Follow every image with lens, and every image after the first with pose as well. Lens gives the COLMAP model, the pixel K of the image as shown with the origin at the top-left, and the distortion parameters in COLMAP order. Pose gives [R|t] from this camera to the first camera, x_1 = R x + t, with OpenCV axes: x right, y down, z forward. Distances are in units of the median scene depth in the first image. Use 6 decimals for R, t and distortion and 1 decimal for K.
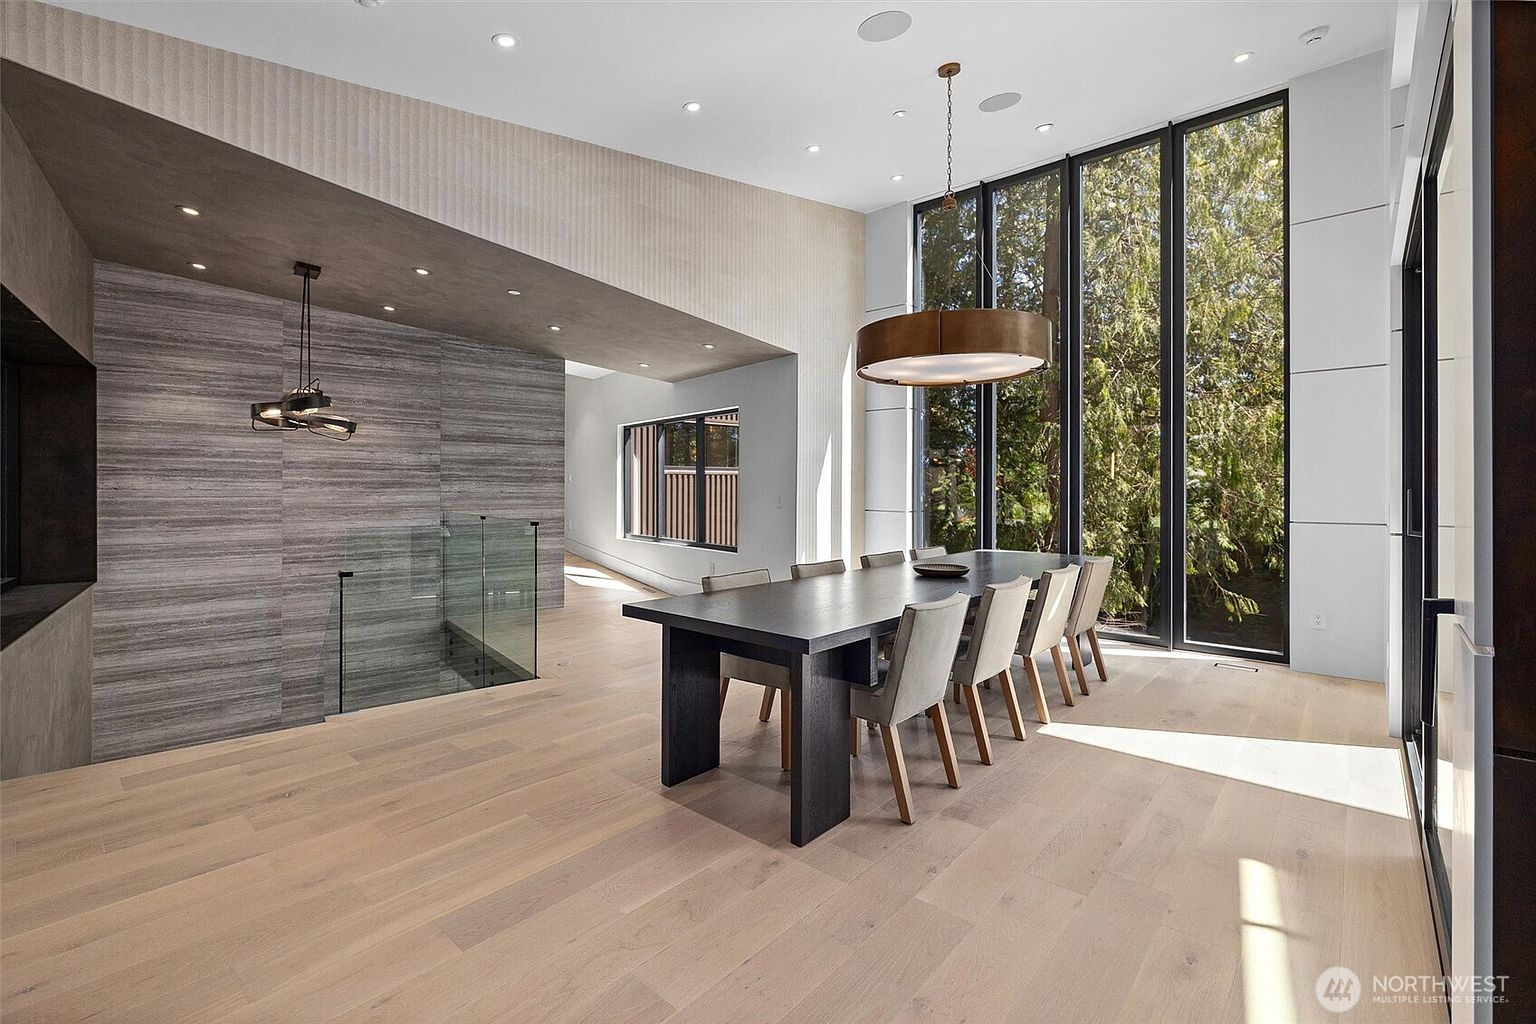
lens RADIAL K [[675.2, 0, 771.9], [0, 675.2, 497.0], [0, 0, 1]] dist [-0.000350, 0.000079]
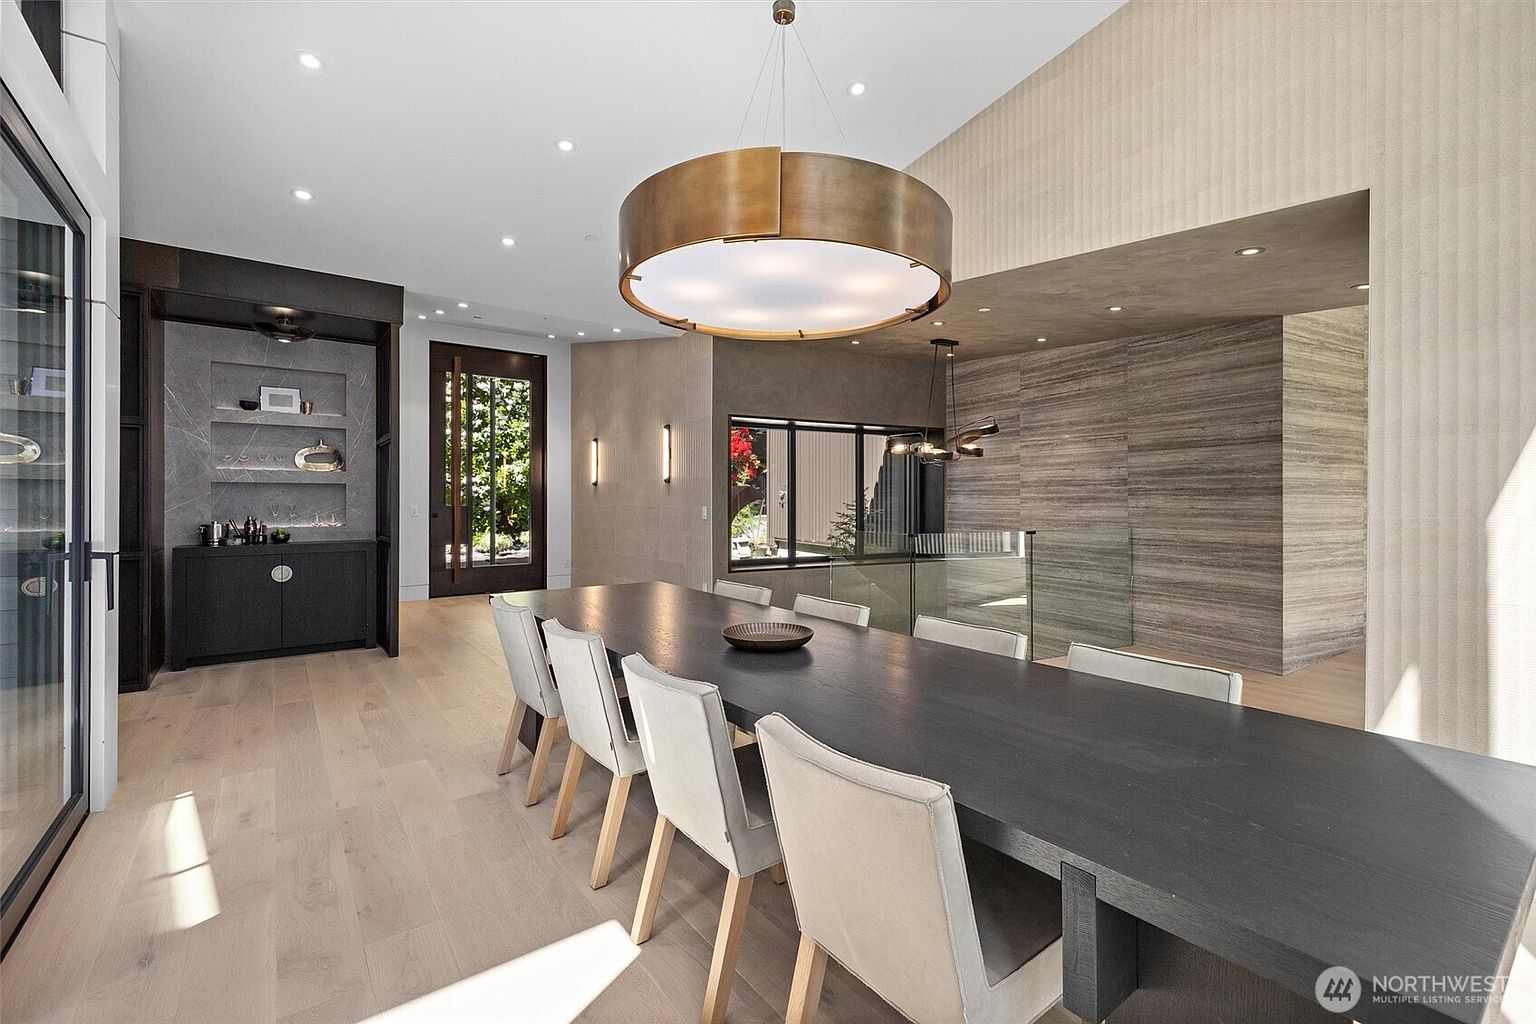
lens RADIAL K [[675.2, 0, 768.9], [0, 675.2, 504.0], [0, 0, 1]] dist [-0.000350, 0.000079]
pose [[-0.216261, -0.004870, -0.976323, 0.545672], [-0.022018, 0.999758, -0.000110, -0.000699], [0.976087, 0.021473, -0.216316, 0.732069]]
